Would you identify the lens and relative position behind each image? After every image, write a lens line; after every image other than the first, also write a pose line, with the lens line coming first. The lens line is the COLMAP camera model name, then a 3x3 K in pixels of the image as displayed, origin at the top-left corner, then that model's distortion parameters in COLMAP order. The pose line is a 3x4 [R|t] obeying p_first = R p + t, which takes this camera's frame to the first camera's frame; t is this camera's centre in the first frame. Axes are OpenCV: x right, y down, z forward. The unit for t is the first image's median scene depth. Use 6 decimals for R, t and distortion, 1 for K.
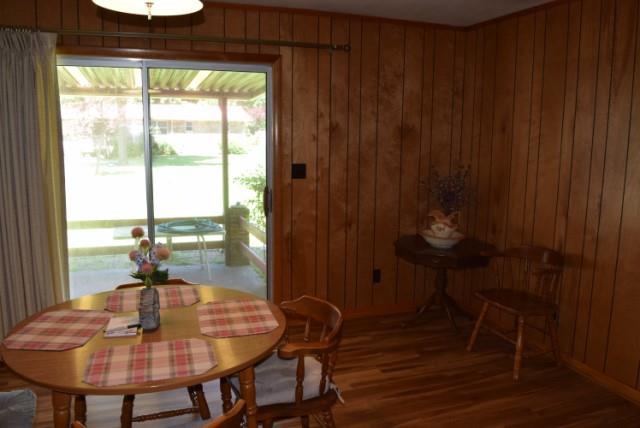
lens RADIAL K [[505.8, 0, 321.9], [0, 505.8, 214.0], [0, 0, 1]] dist [-0.070608, 0.001116]
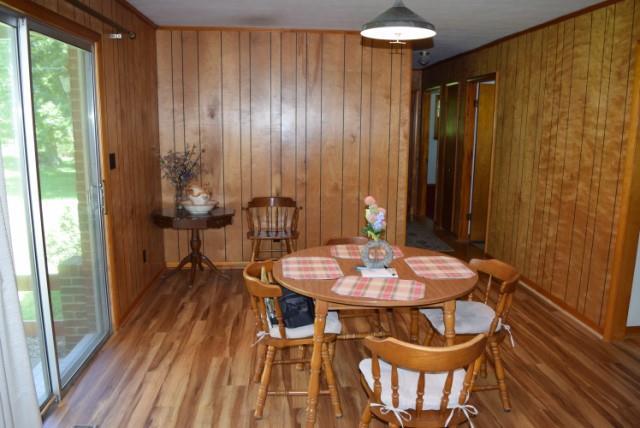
lens RADIAL K [[505.8, 0, 321.9], [0, 505.8, 214.0], [0, 0, 1]] dist [-0.070608, 0.001116]
pose [[0.262023, -0.181178, 0.947902, -0.925217], [0.138184, 0.979142, 0.148951, -0.080453], [-0.955117, 0.091956, 0.281594, 0.419004]]
